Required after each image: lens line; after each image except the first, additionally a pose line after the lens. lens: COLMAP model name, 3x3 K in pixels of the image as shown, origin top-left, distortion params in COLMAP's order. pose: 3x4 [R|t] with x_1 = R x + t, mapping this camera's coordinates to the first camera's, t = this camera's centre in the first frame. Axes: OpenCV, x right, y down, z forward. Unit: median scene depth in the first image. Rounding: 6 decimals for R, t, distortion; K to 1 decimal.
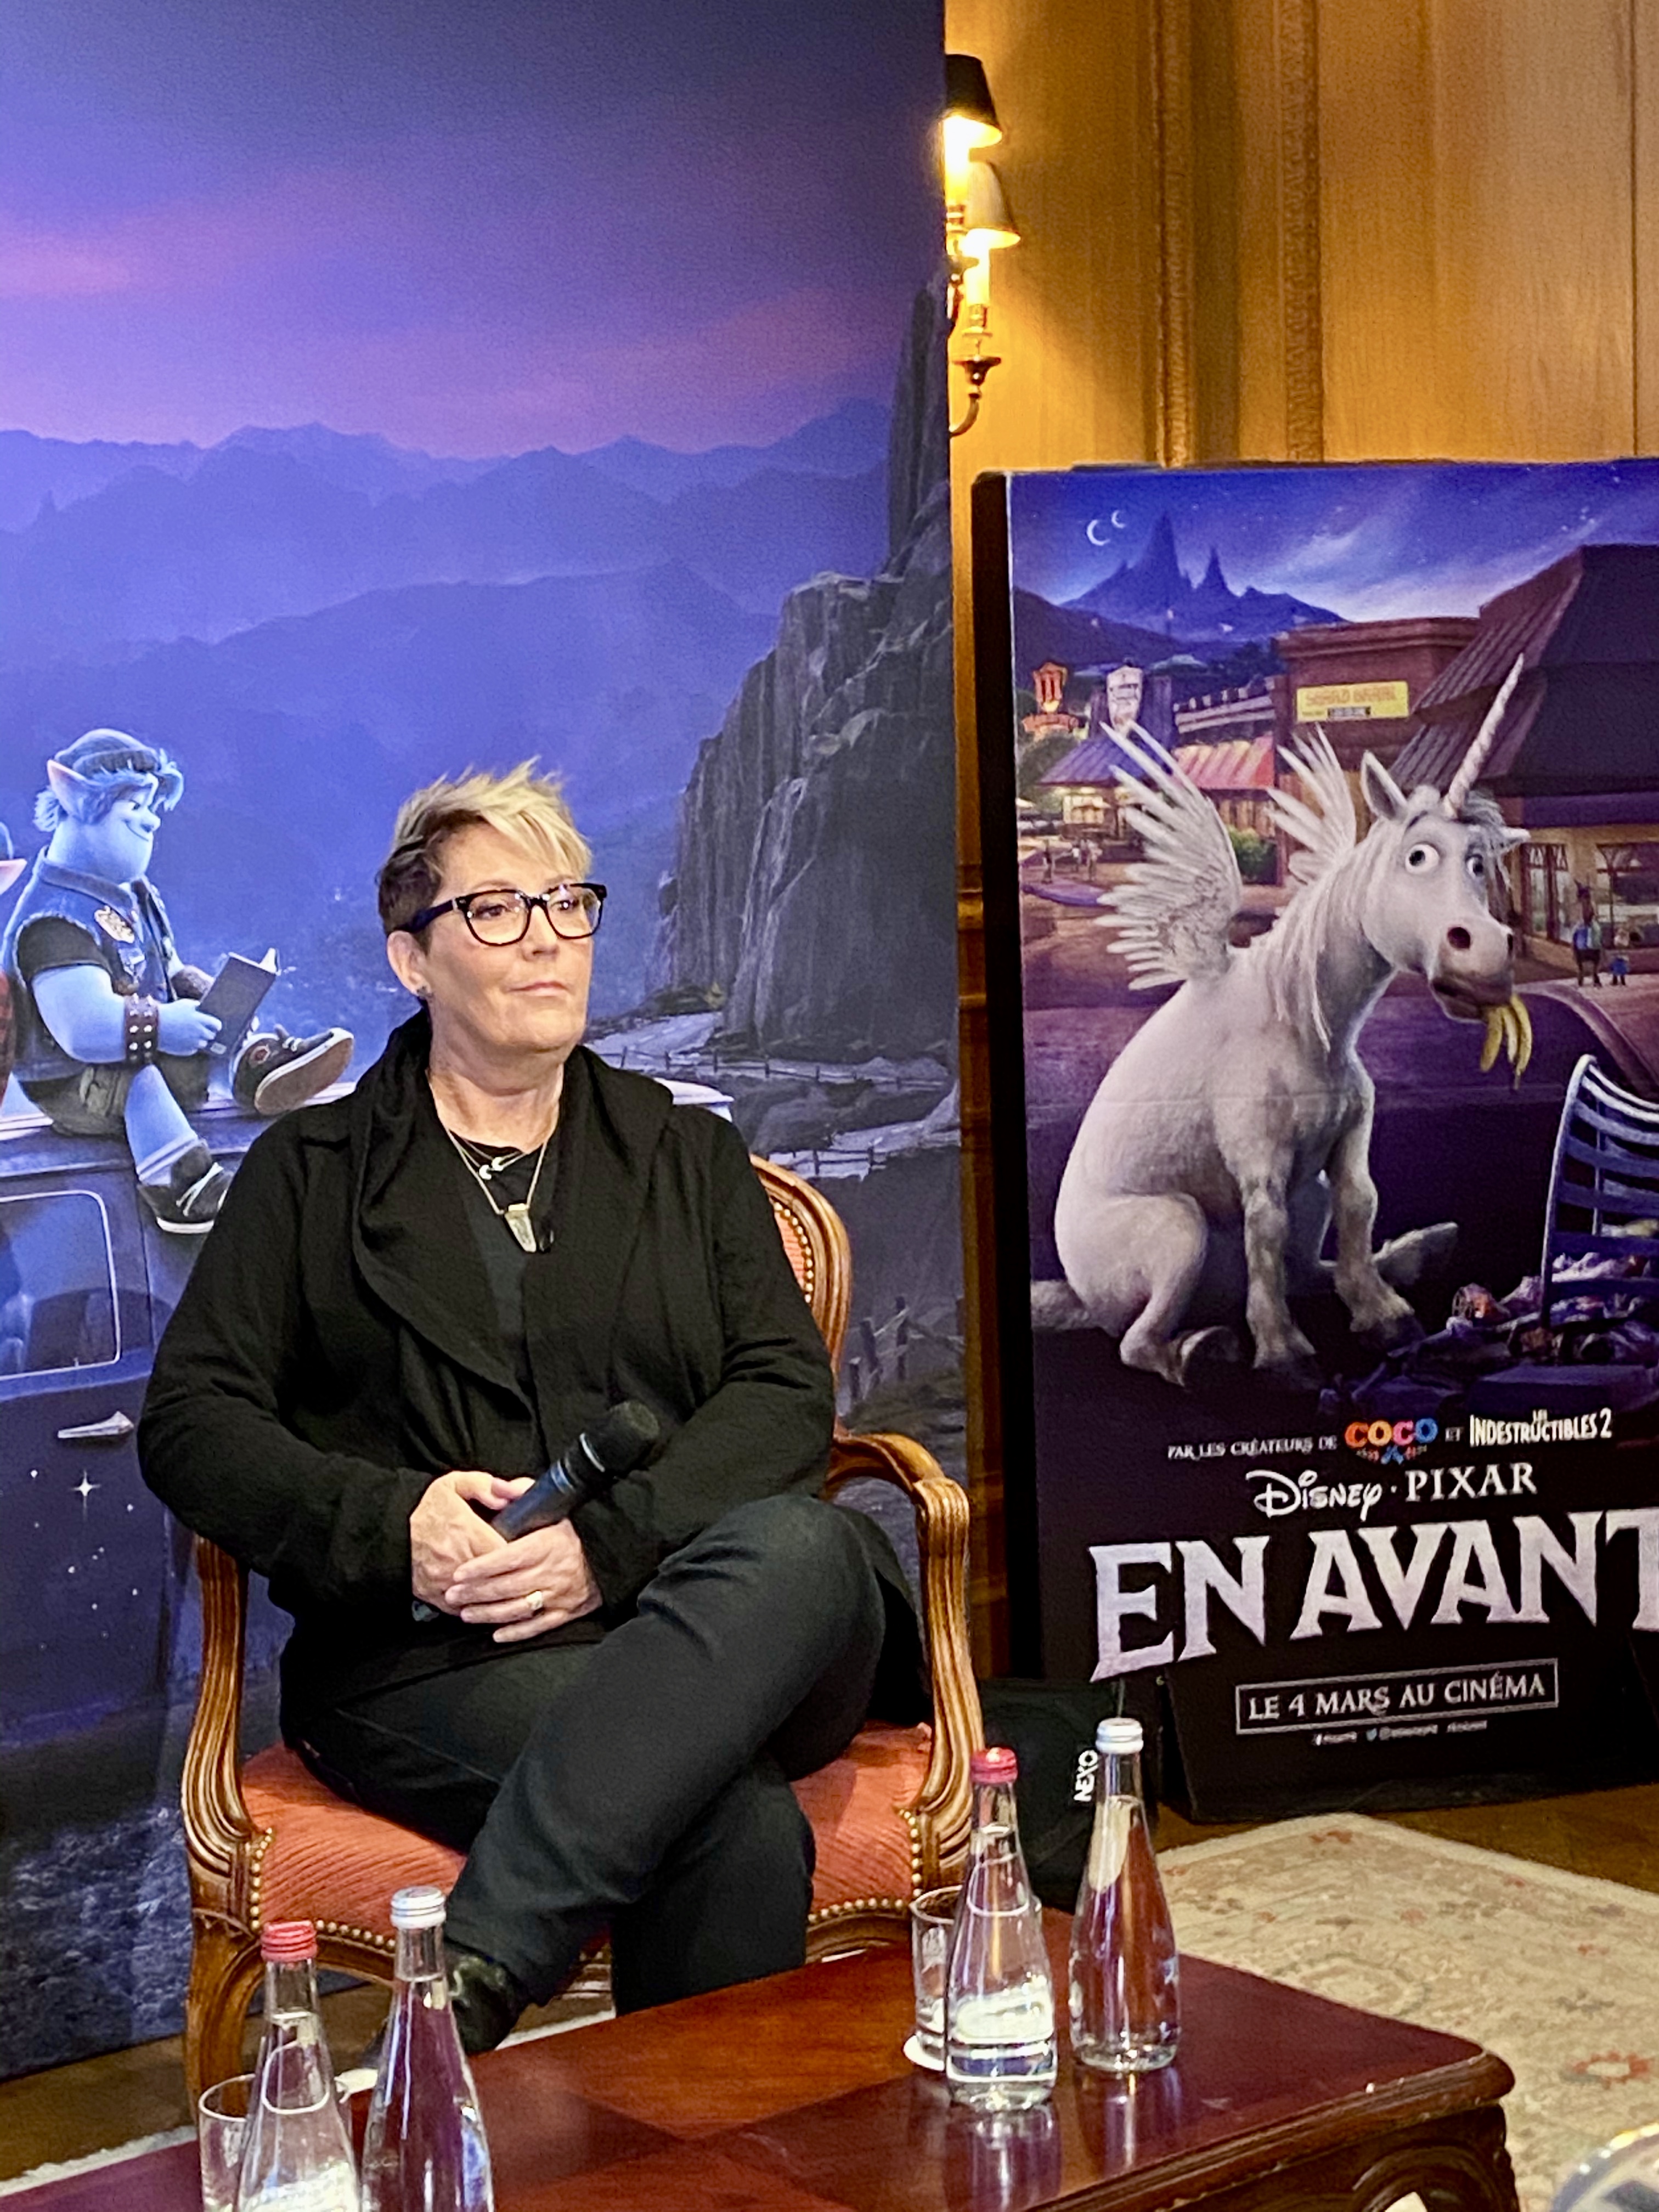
lens RADIAL K [[4050.3, 0, 922.5], [0, 4050.3, 1048.2], [0, 0, 1]] dist [0.125219, 0.000000]
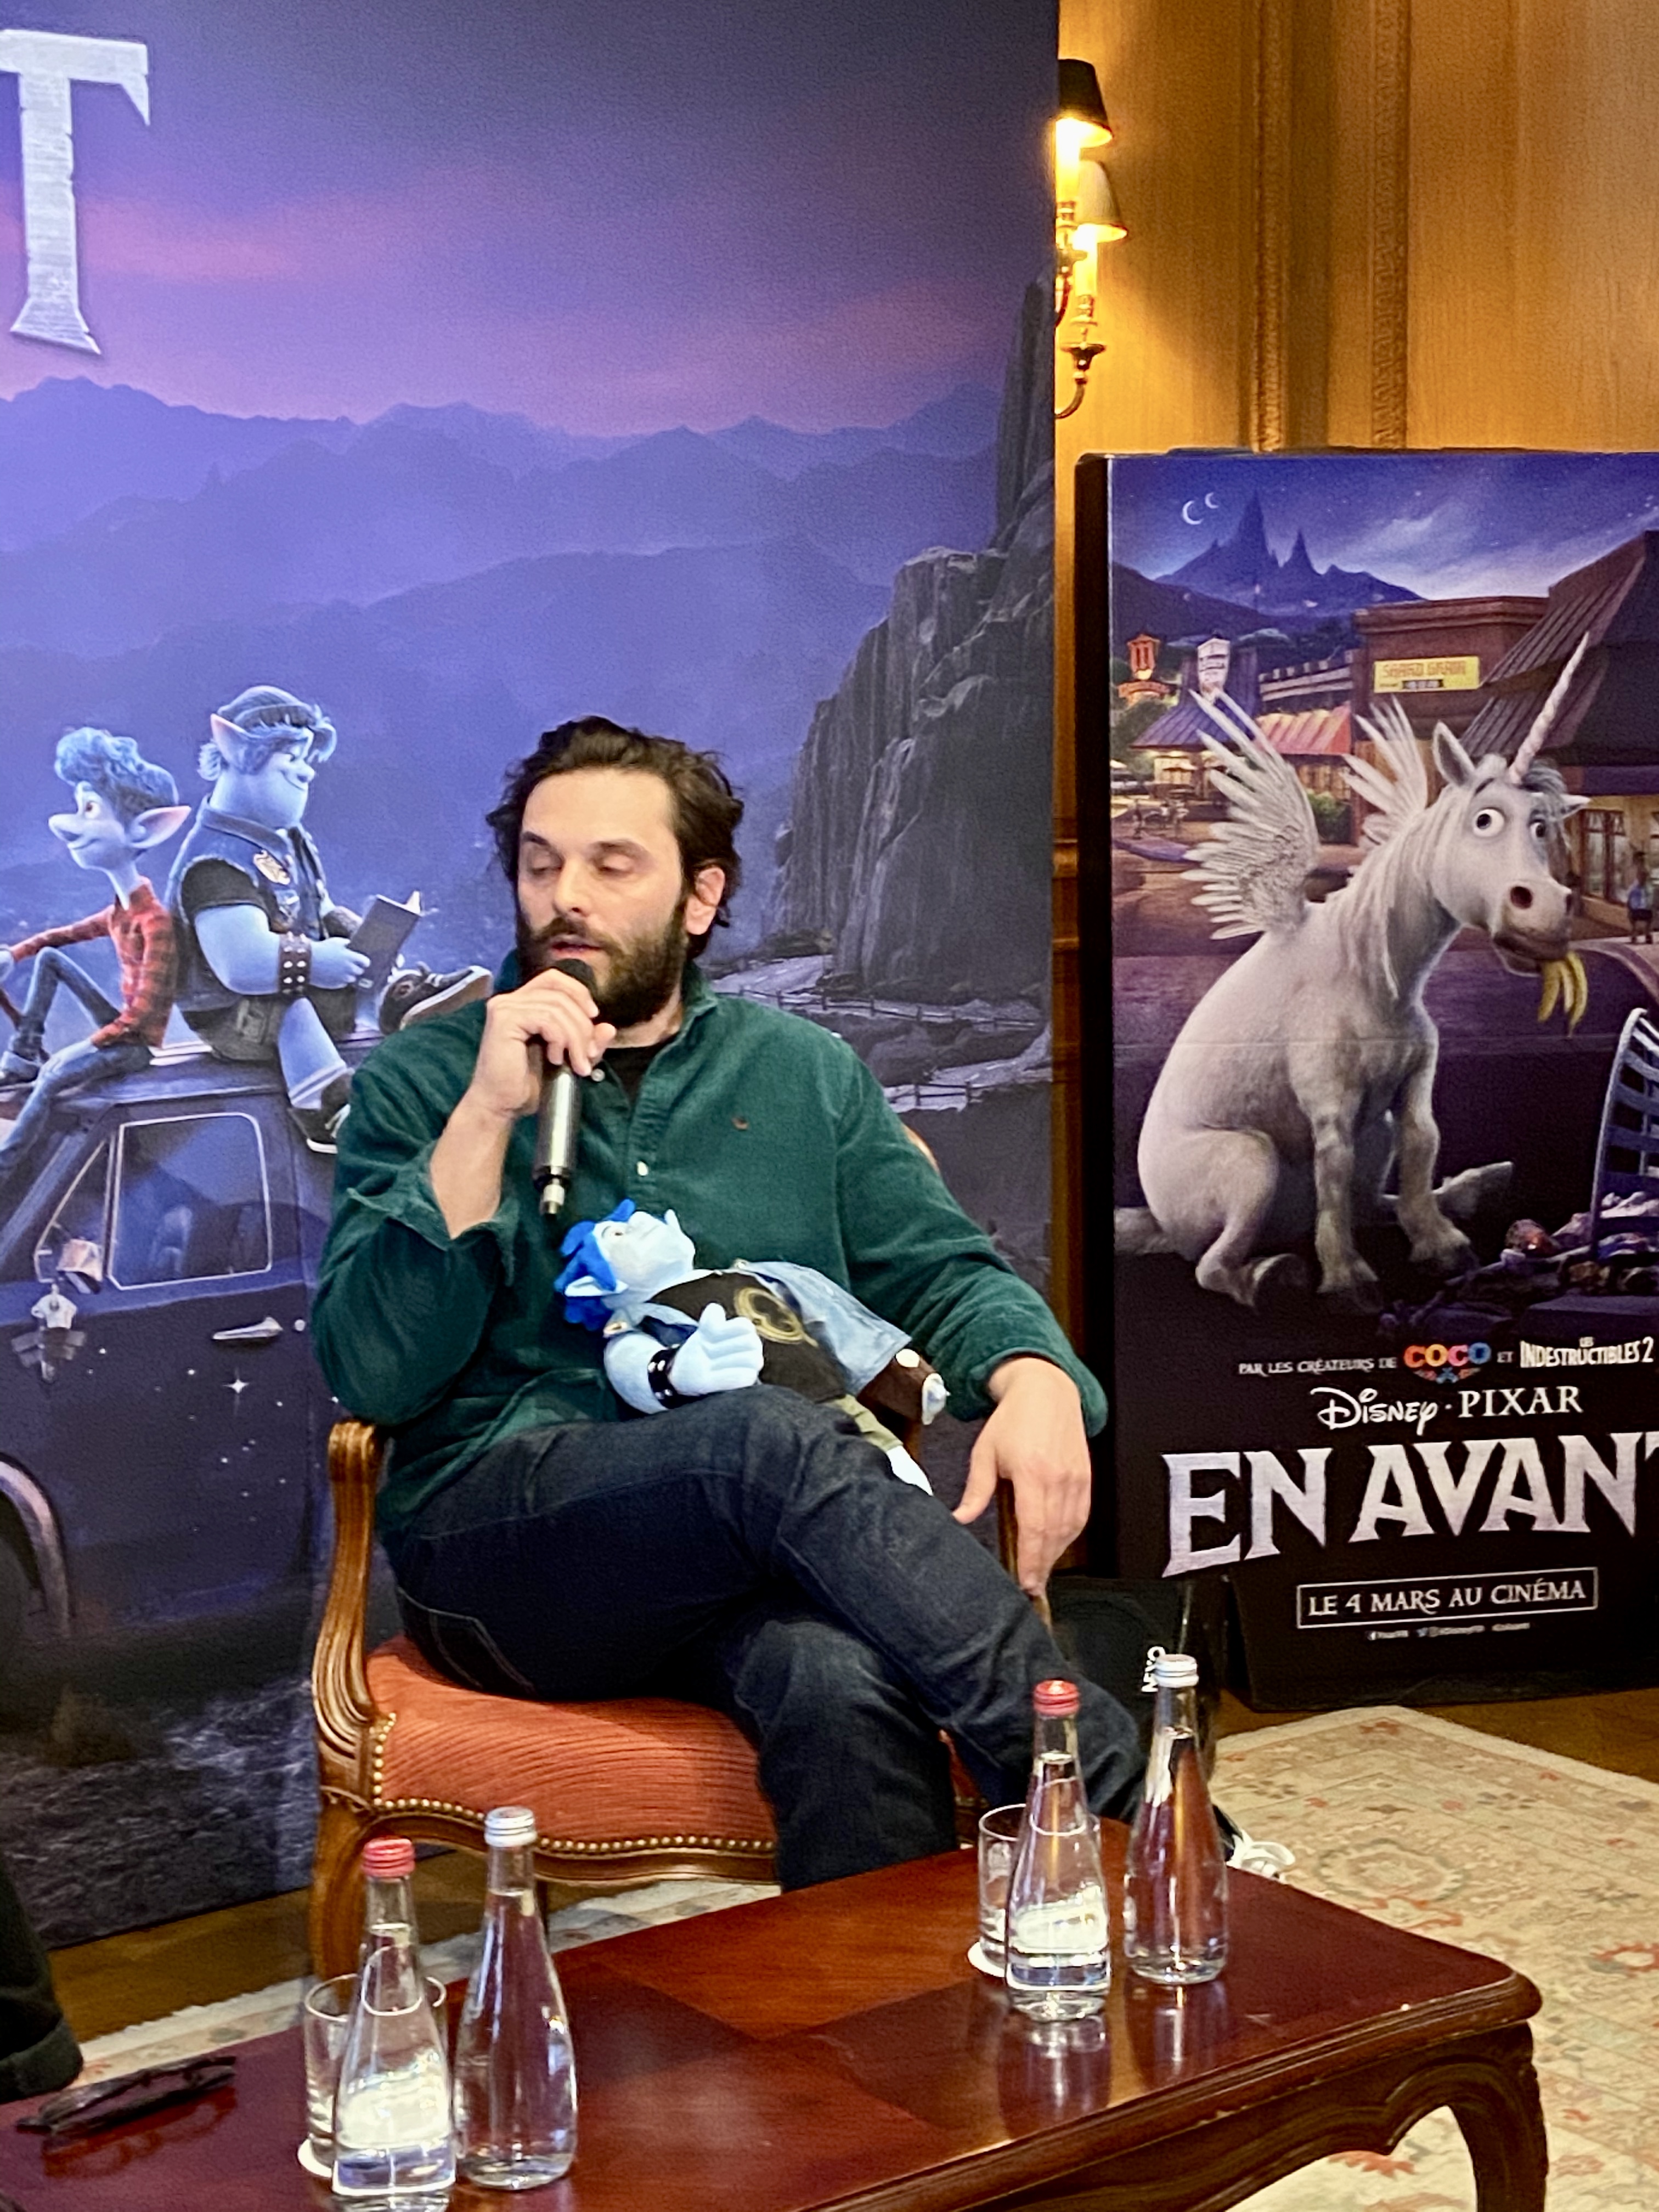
lens RADIAL K [[3680.9, 0, 916.9], [0, 3680.9, 1056.9], [0, 0, 1]] dist [0.122545, 0.000000]
pose [[0.999304, 0.020171, -0.031394, 0.004207], [-0.019306, 0.999432, 0.027624, -0.008961], [0.031933, -0.026999, 0.999125, 0.019129]]
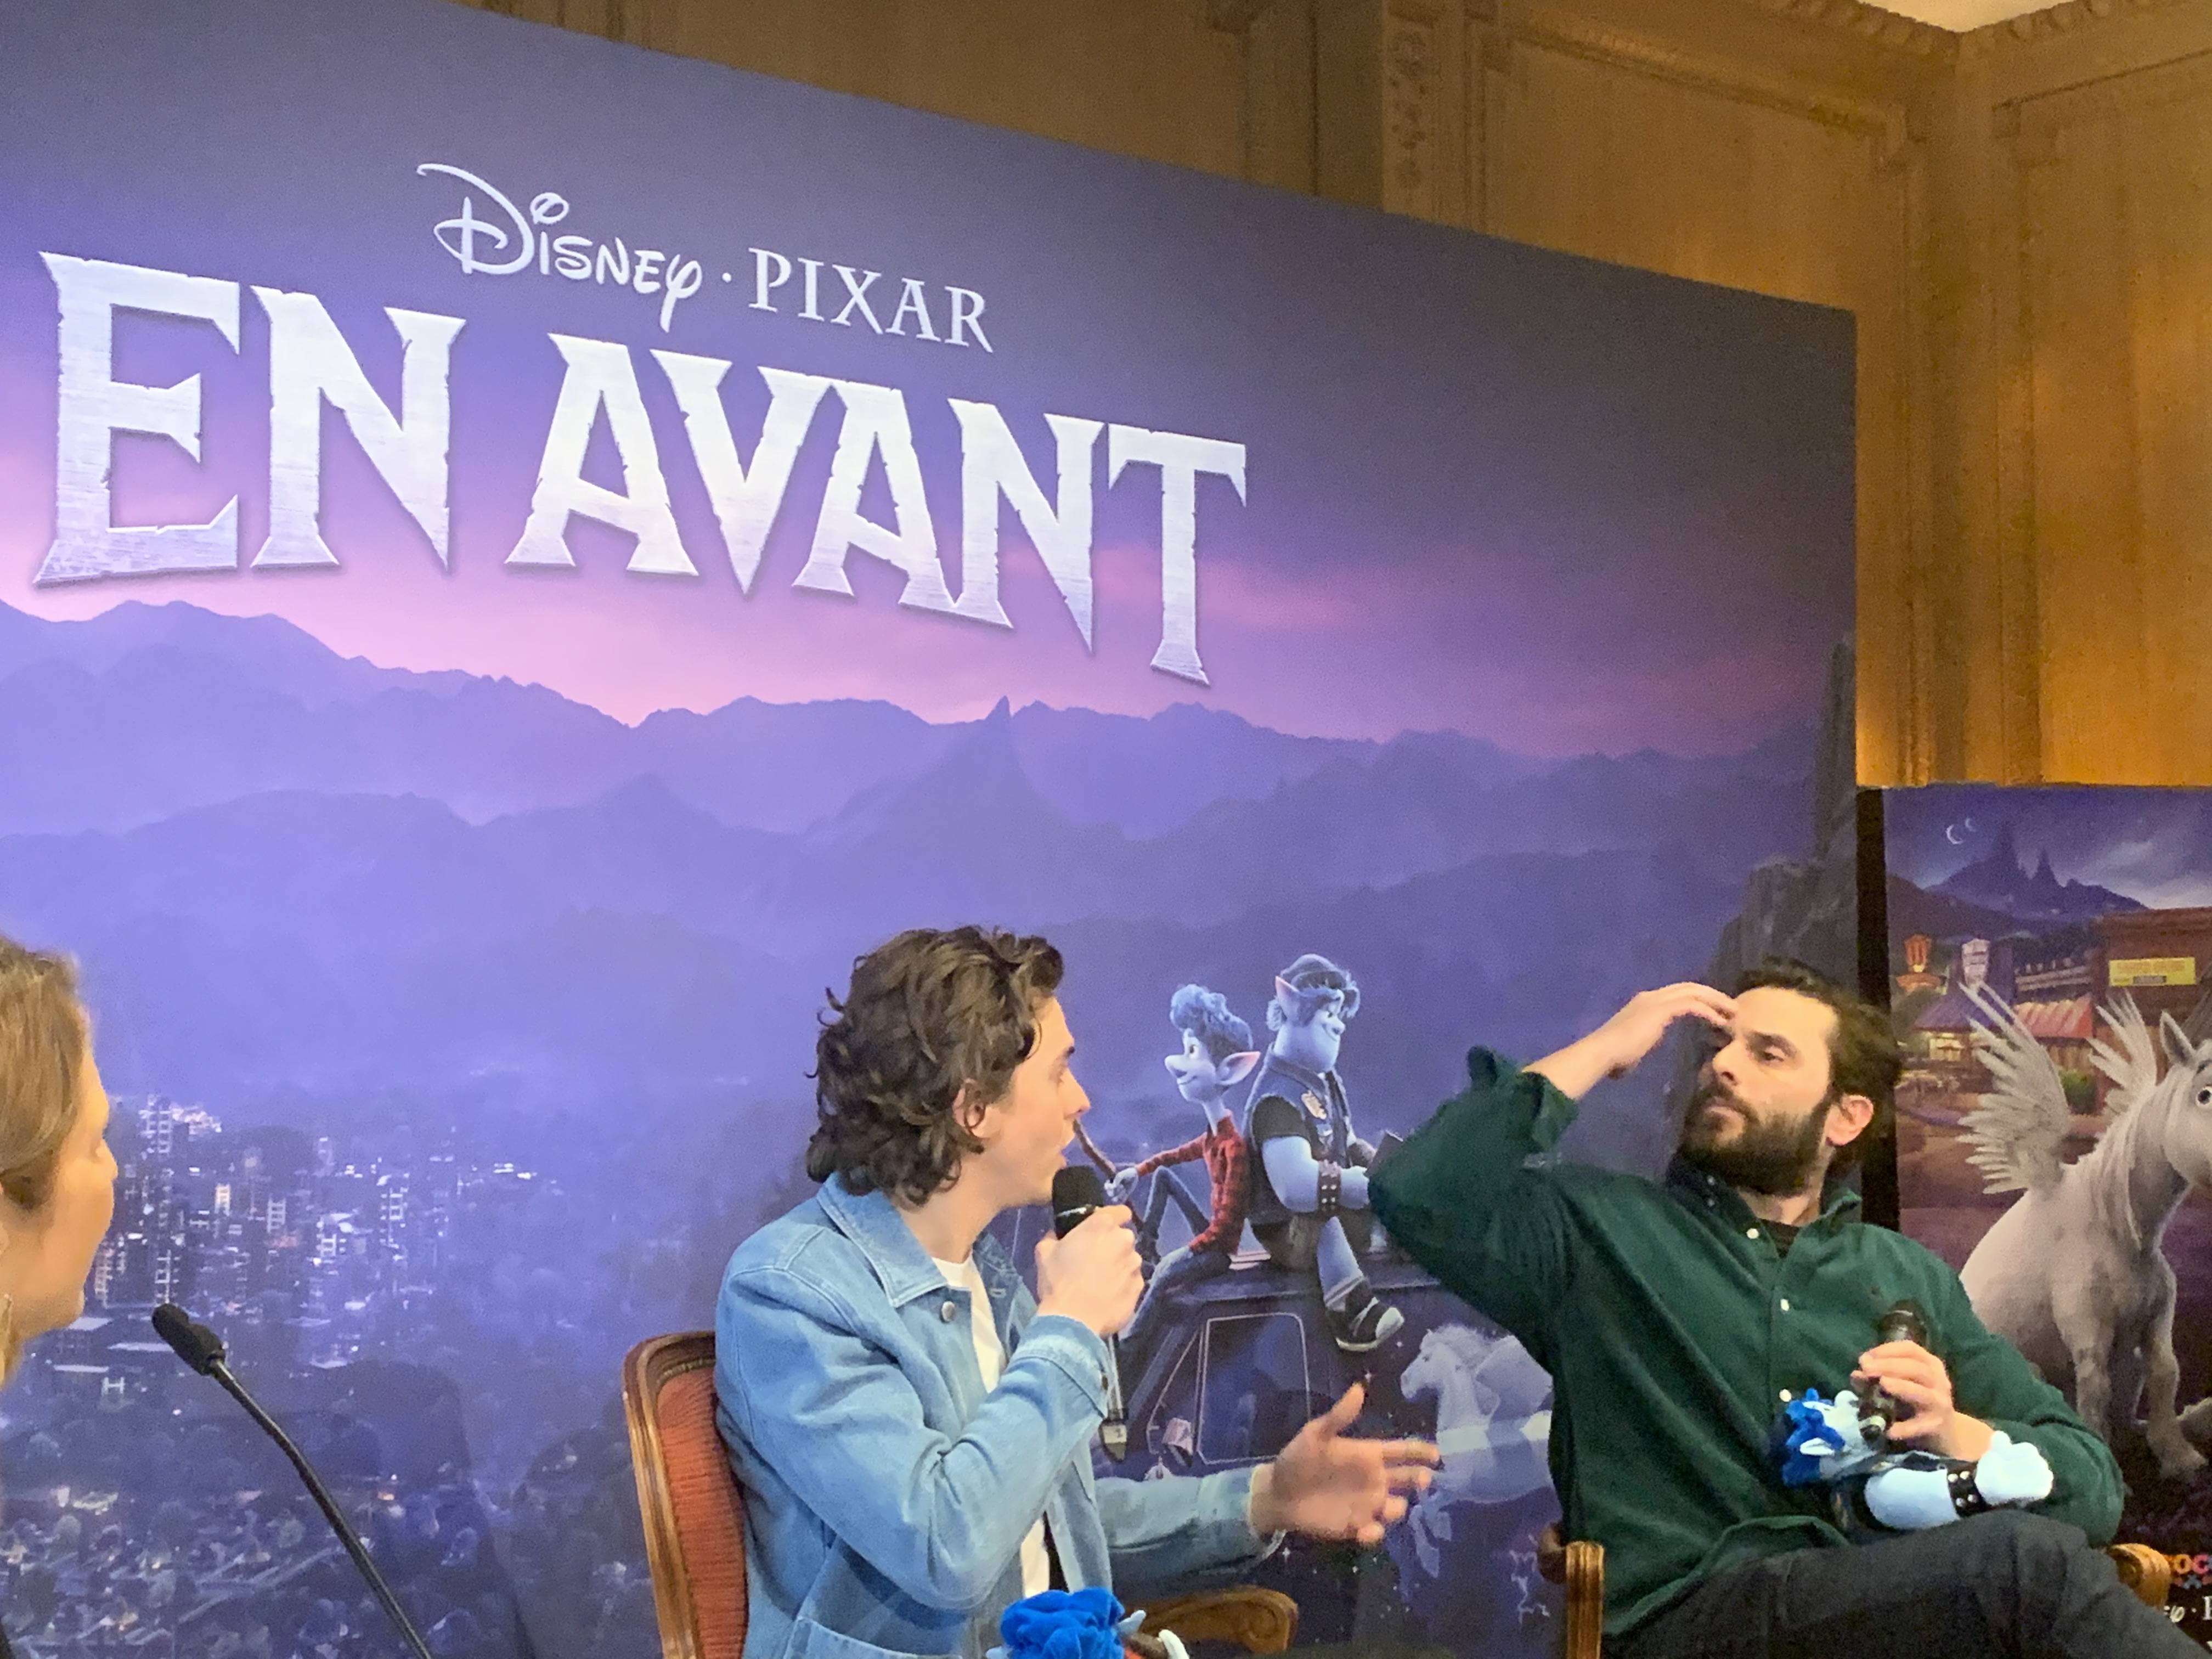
lens RADIAL K [[3406.9, 0, 1109.4], [0, 3406.9, 813.8], [0, 0, 1]] dist [0.120928, 0.000000]
pose [[0.999662, 0.025971, 0.001270, -0.228103], [-0.025502, 0.988796, -0.147079, 0.033549], [-0.005076, 0.146997, 0.989124, -0.073265]]
